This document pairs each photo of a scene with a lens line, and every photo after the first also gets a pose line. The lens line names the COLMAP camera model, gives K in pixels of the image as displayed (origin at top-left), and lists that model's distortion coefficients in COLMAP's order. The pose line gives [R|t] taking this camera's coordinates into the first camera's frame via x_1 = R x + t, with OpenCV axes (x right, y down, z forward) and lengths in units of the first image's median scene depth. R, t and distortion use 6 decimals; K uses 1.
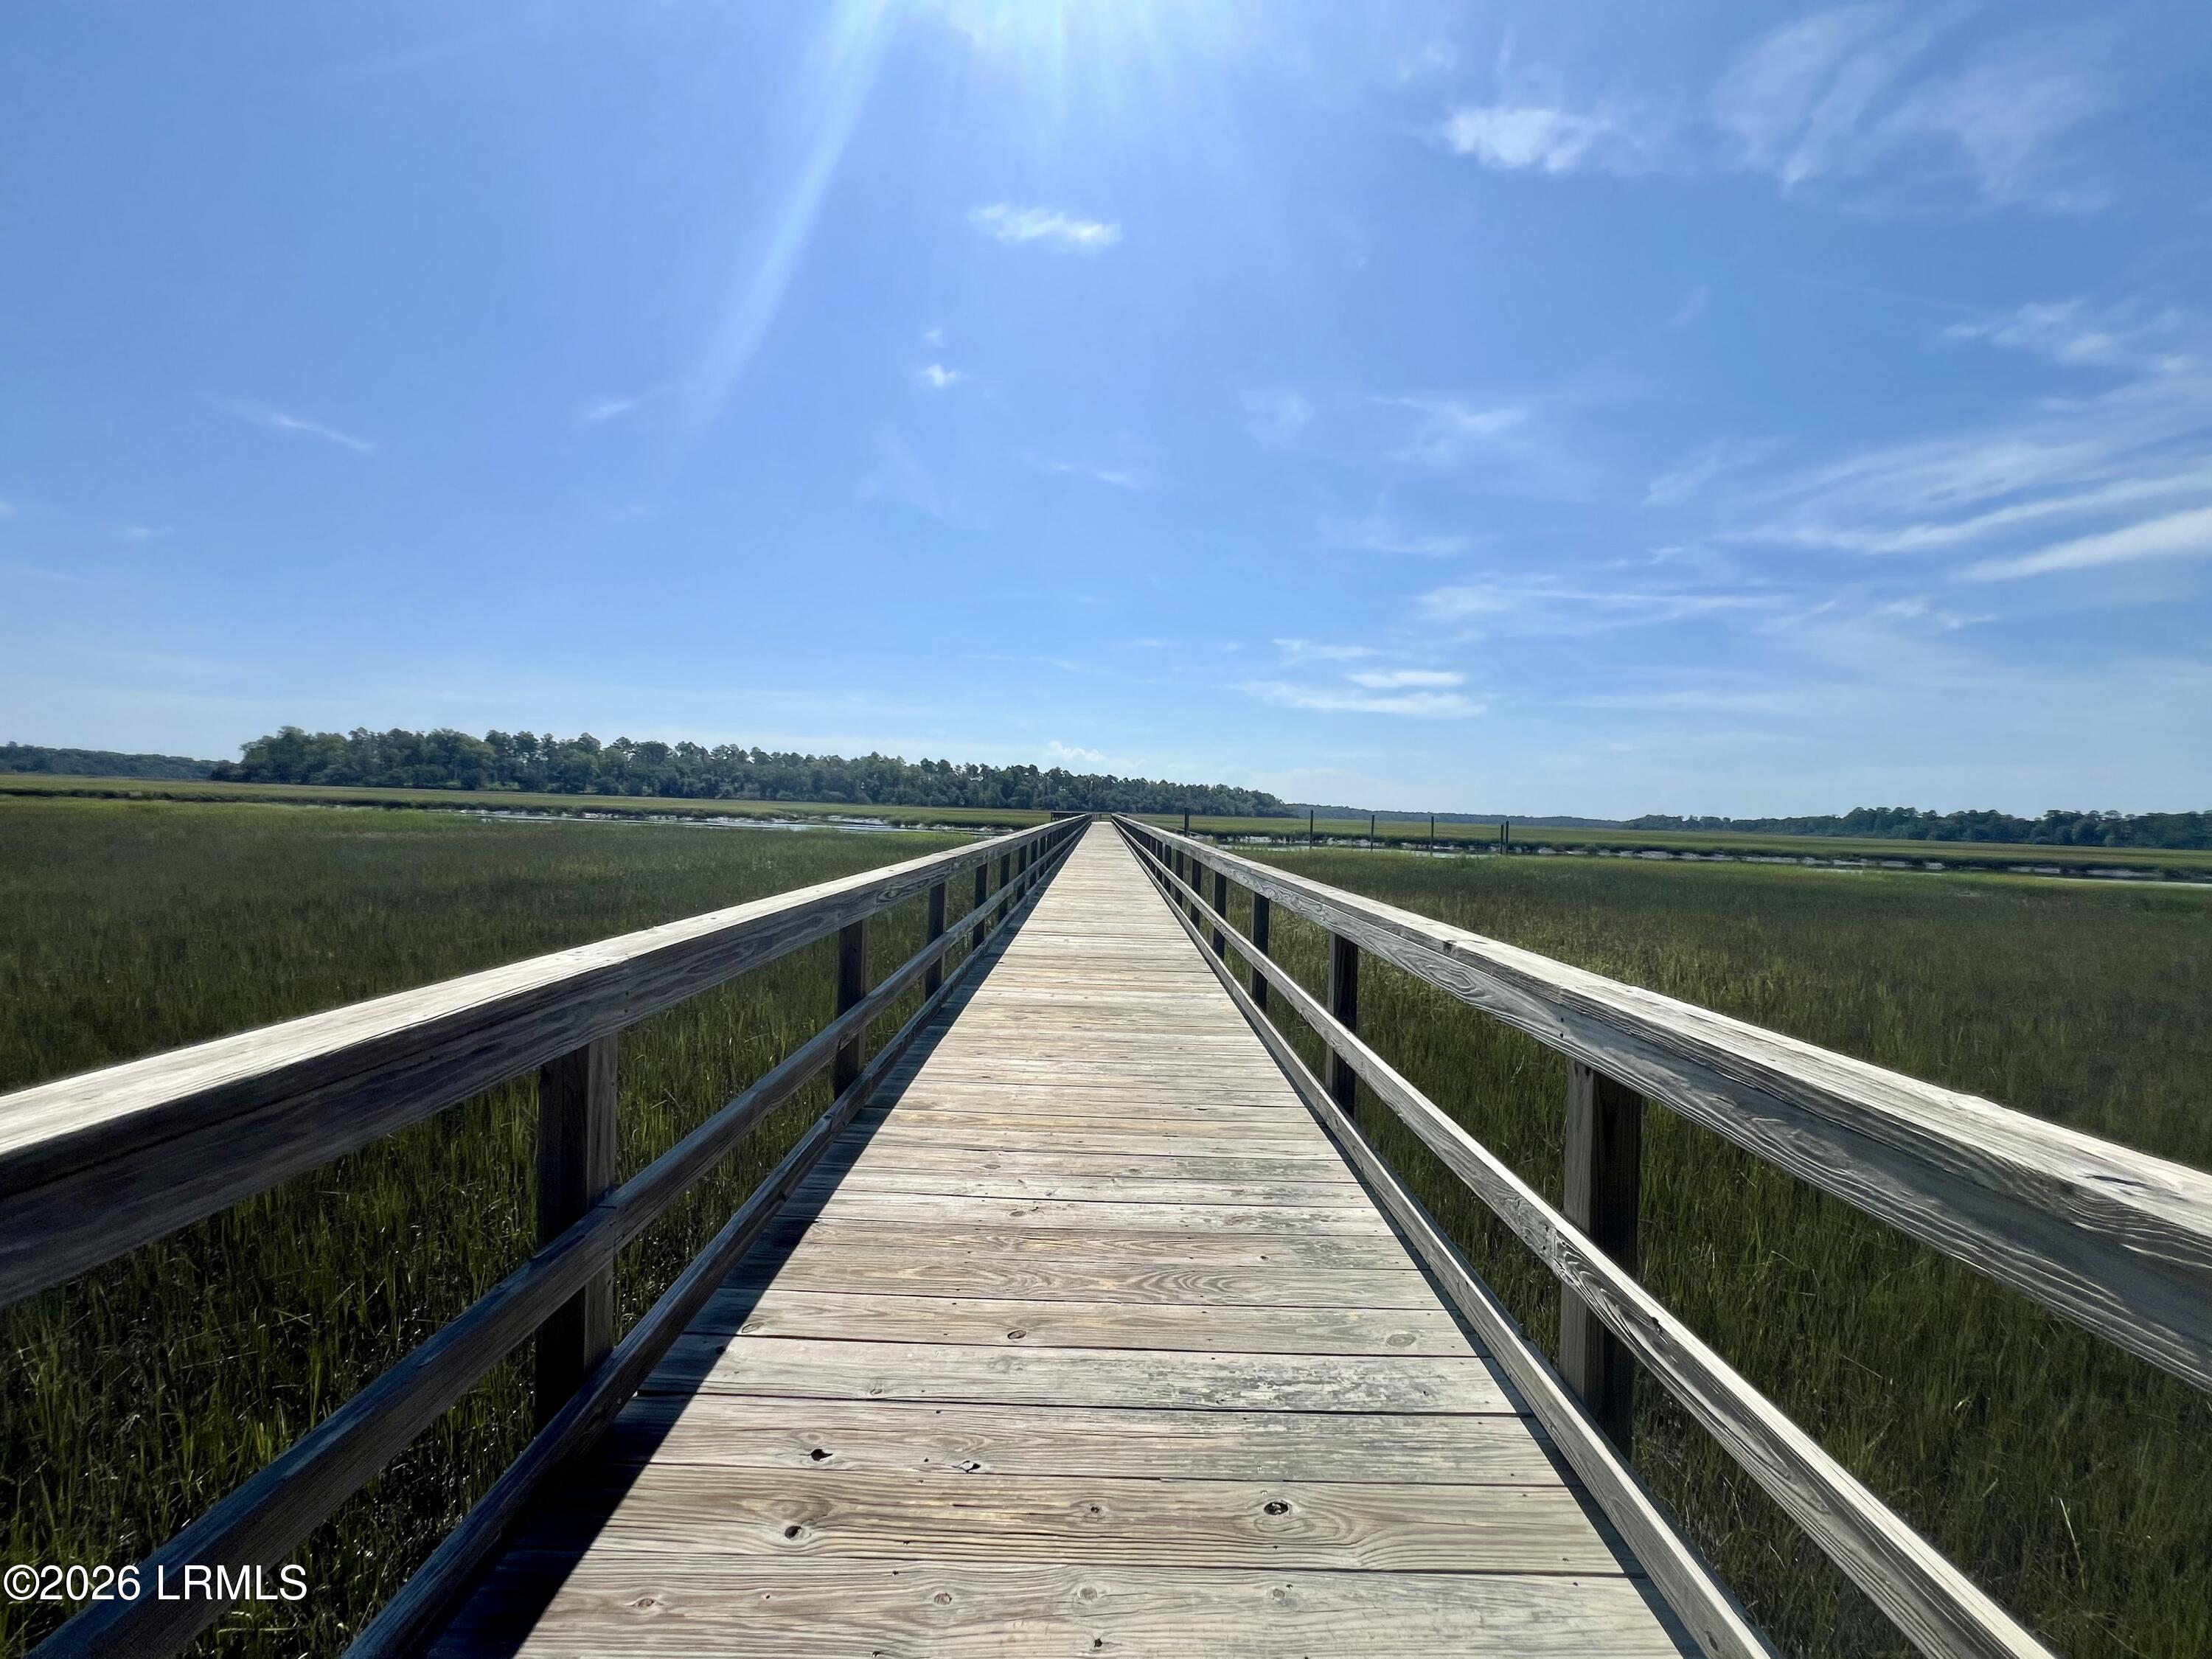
lens RADIAL K [[922.0, 0, 1106.0], [0, 922.0, 829.5], [0, 0, 1]] dist [0.009403, 0.000025]
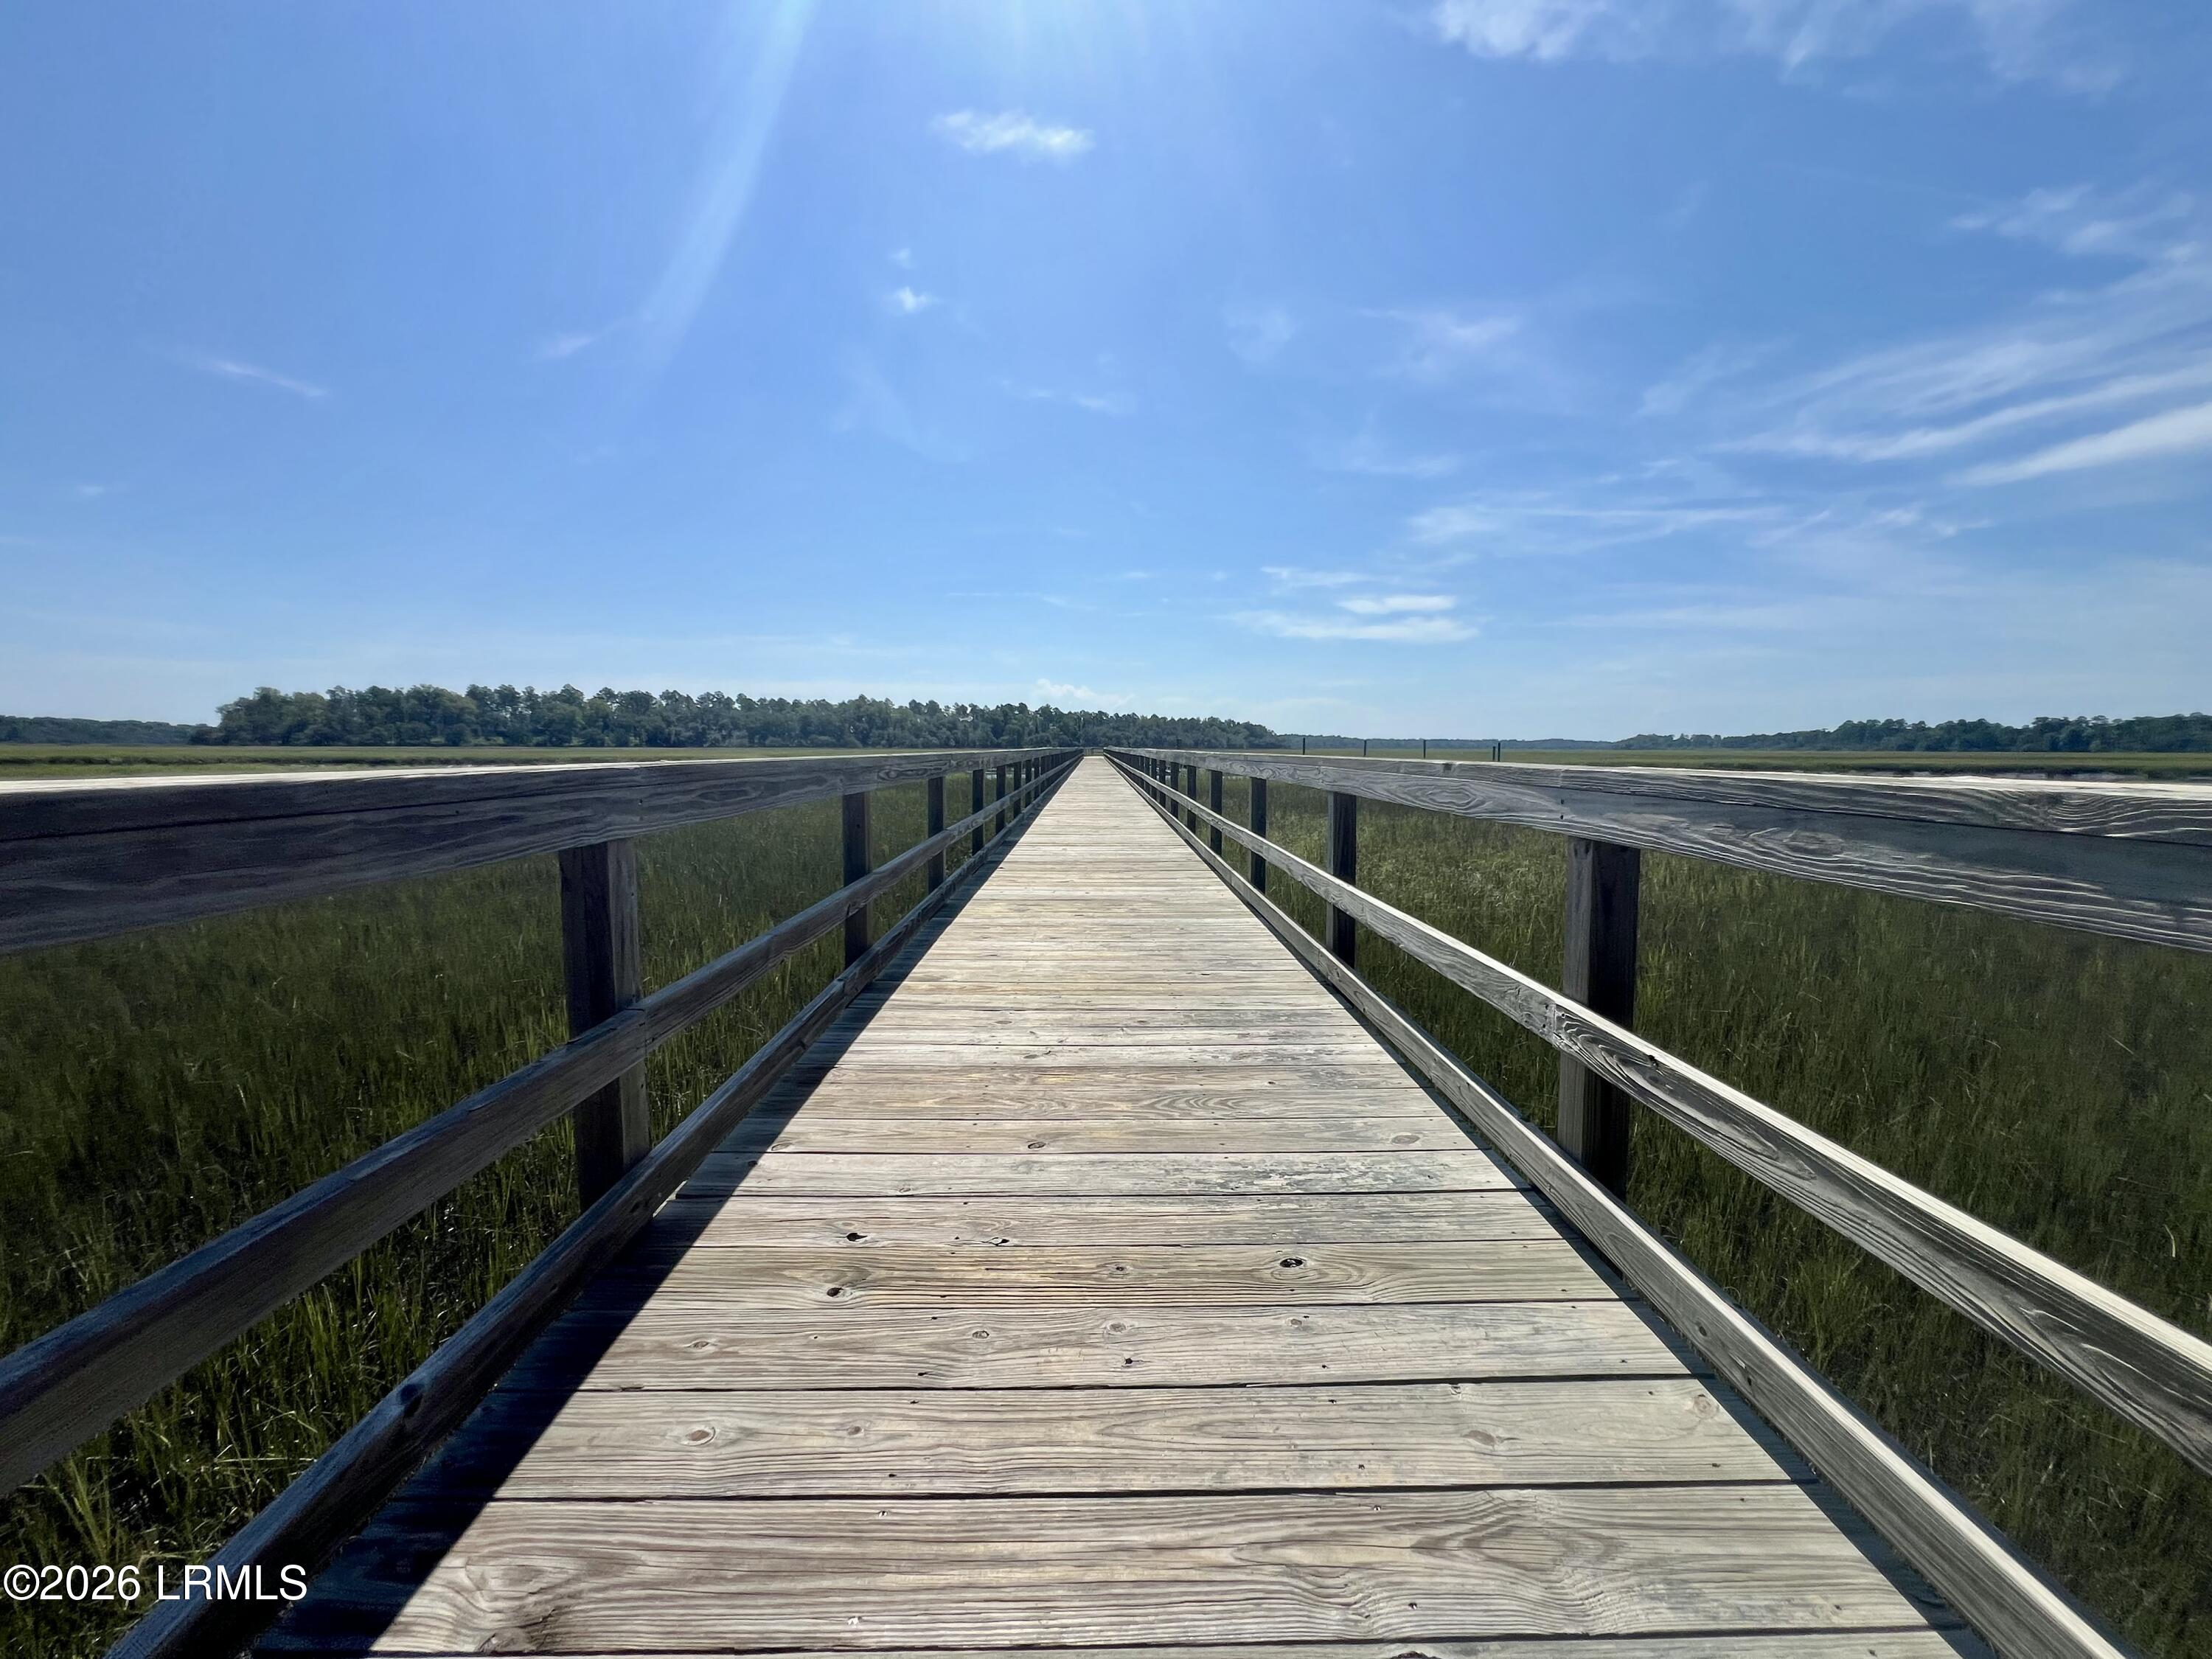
lens RADIAL K [[922.0, 0, 1106.0], [0, 922.0, 829.5], [0, 0, 1]] dist [0.009403, 0.000025]
pose [[0.999459, -0.032228, 0.006558, -0.013381], [0.031713, 0.997215, 0.067506, 0.119884], [-0.008715, -0.067261, 0.997697, -0.011101]]
